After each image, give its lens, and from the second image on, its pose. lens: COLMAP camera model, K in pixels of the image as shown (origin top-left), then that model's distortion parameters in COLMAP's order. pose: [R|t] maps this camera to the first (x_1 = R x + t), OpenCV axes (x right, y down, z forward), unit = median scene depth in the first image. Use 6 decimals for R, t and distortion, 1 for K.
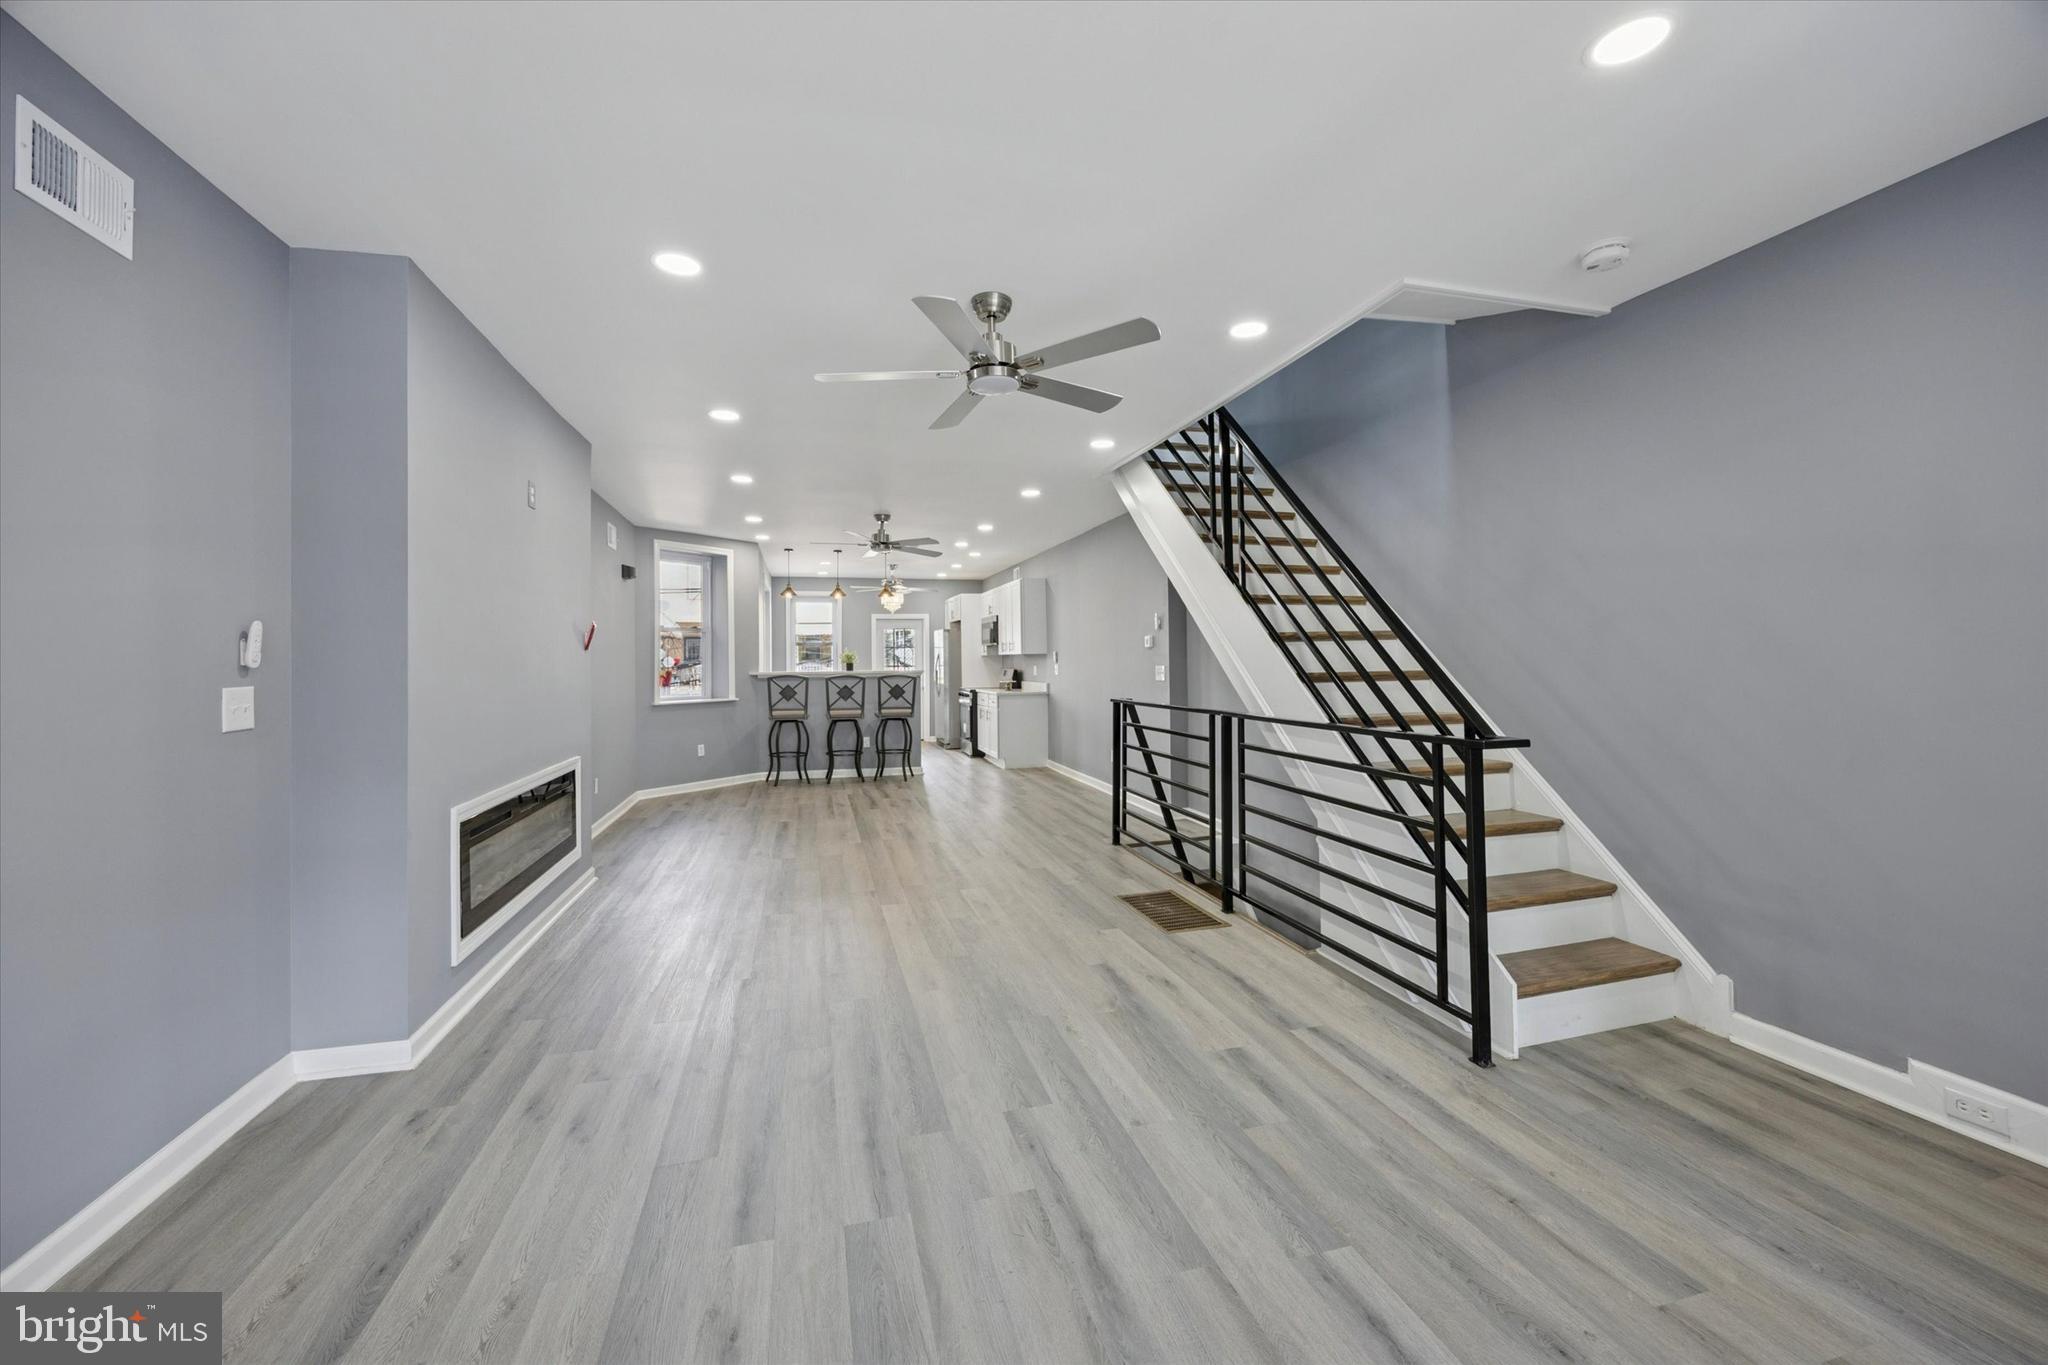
lens RADIAL K [[787.4, 0, 1022.0], [0, 787.4, 650.2], [0, 0, 1]] dist [-0.001509, 0.000001]
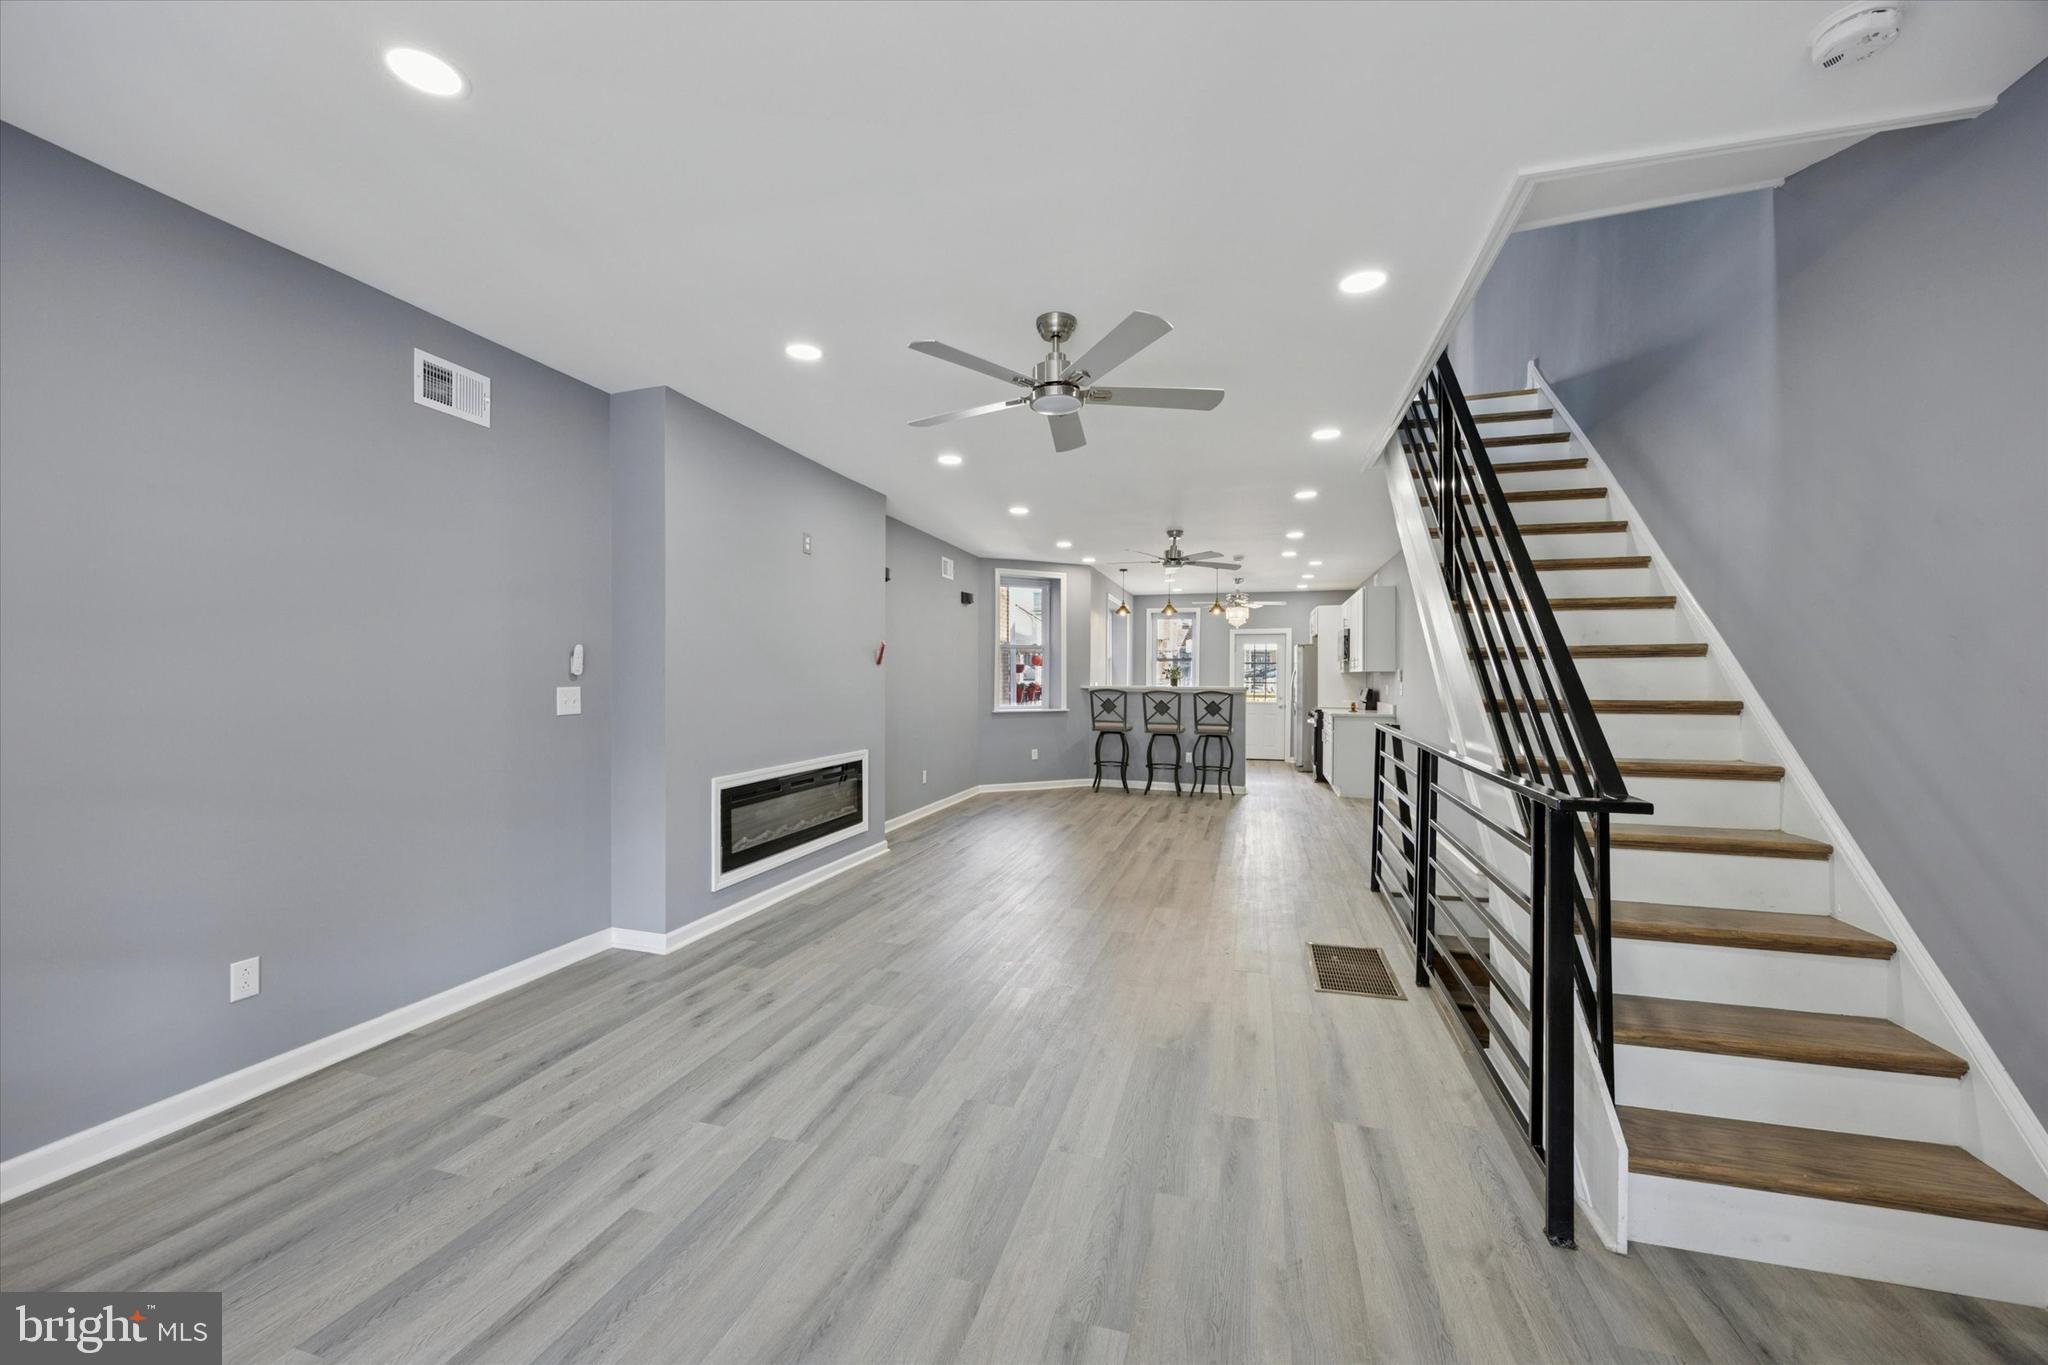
lens RADIAL K [[787.7, 0, 1024.0], [0, 787.7, 682.5], [0, 0, 1]] dist [0.000168, 0.000132]
pose [[0.850589, 0.018282, -0.525514, 0.321575], [-0.006857, 0.999696, 0.023680, -0.002711], [0.525787, -0.016539, 0.850455, 0.076392]]
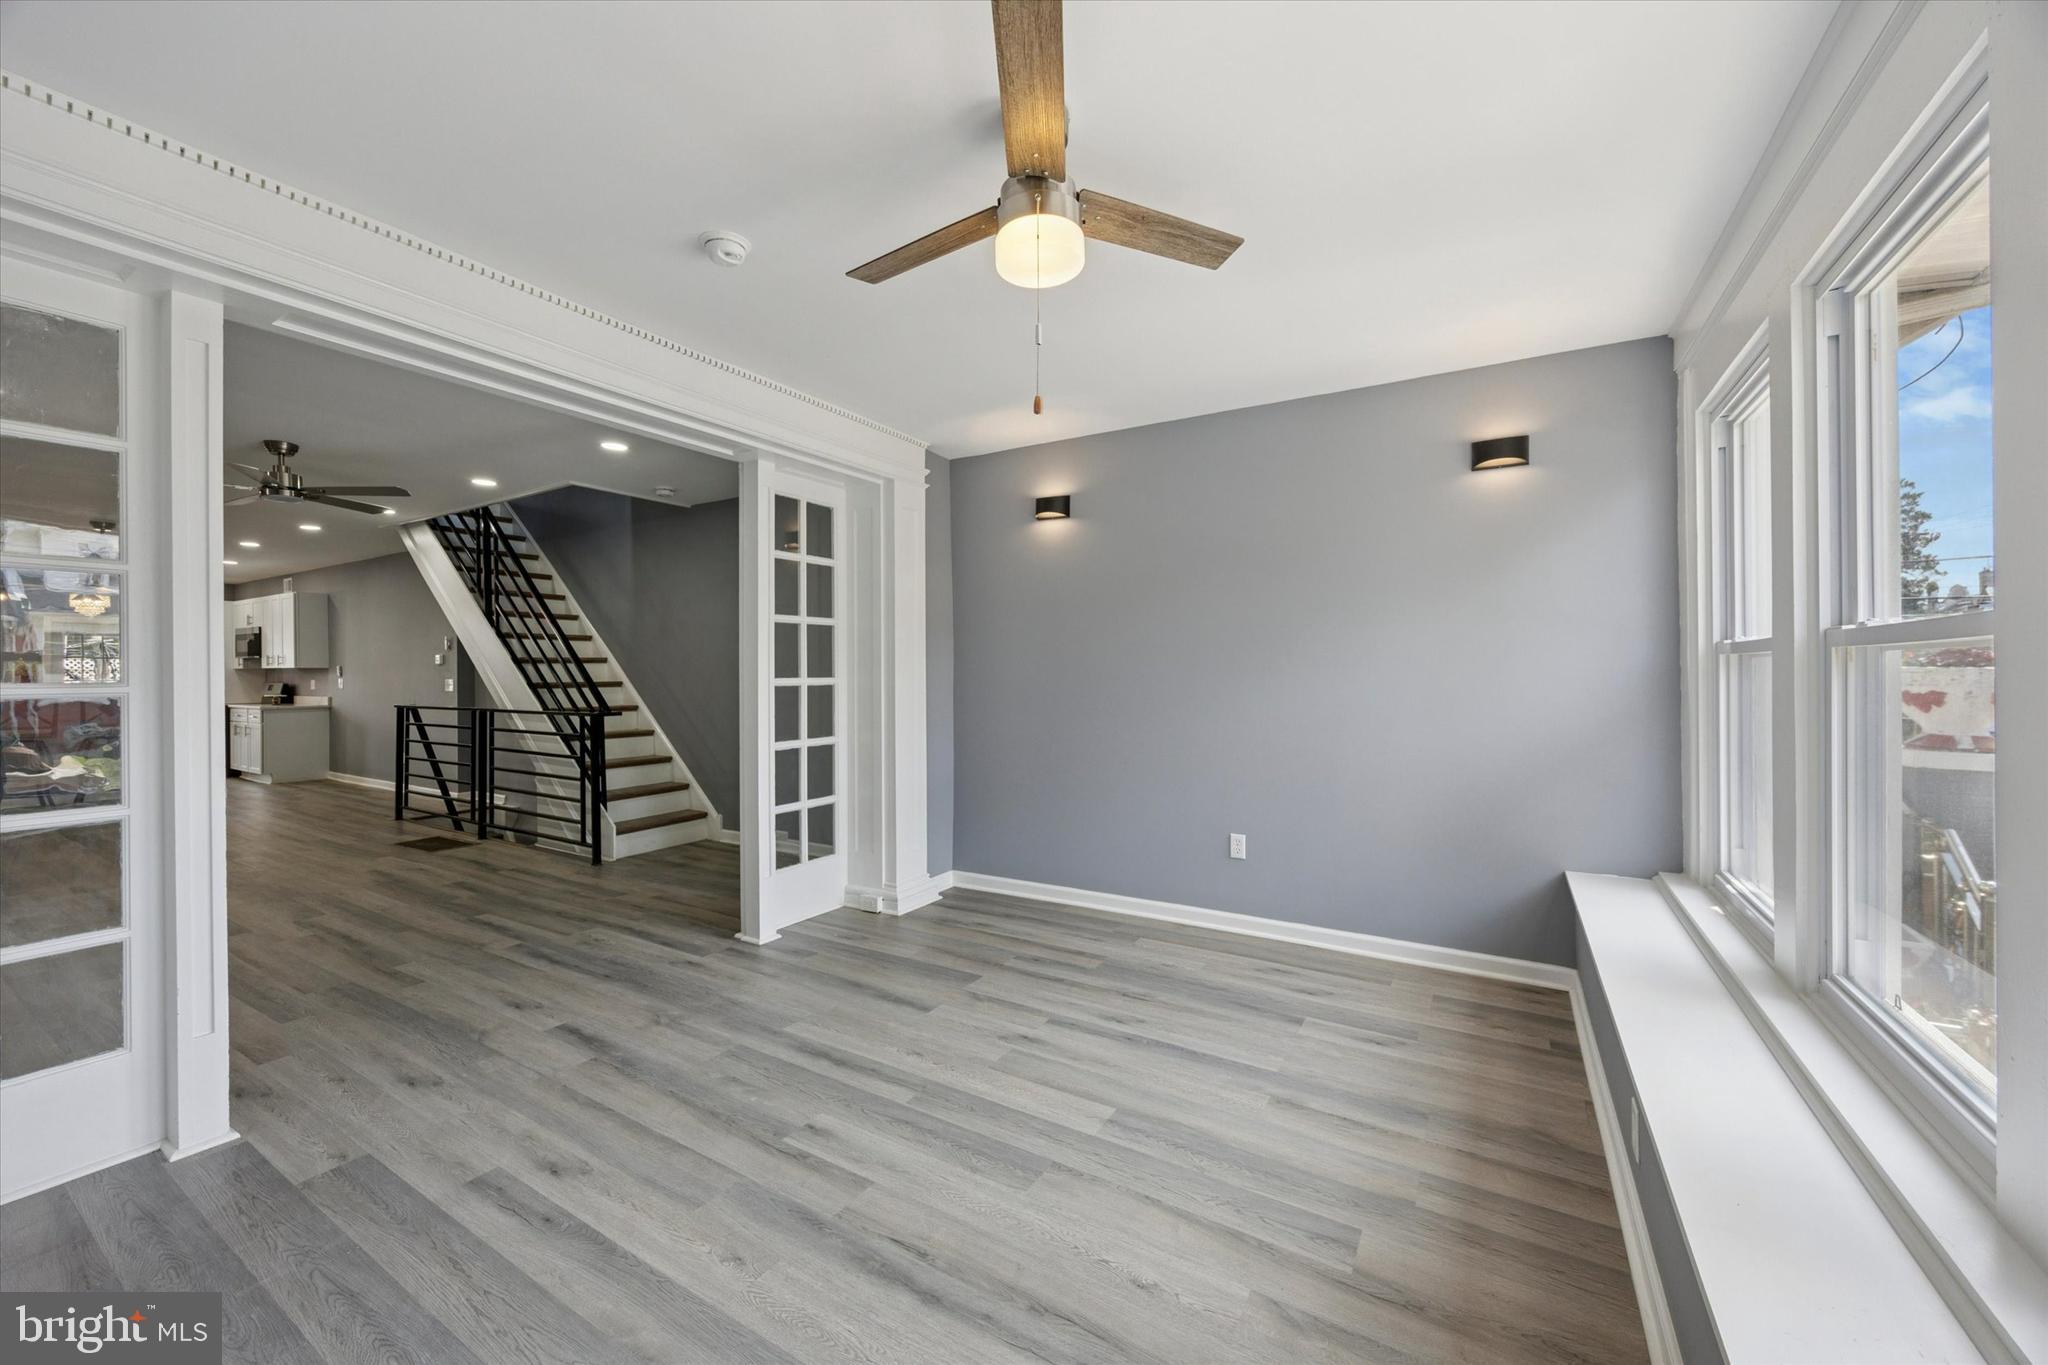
lens RADIAL K [[787.7, 0, 1024.0], [0, 787.7, 682.5], [0, 0, 1]] dist [0.000168, 0.000132]
pose [[0.729954, 0.007102, 0.683460, -0.018923], [-0.017622, 0.999809, 0.008431, -0.002696], [-0.683269, -0.018198, 0.729940, -0.810402]]
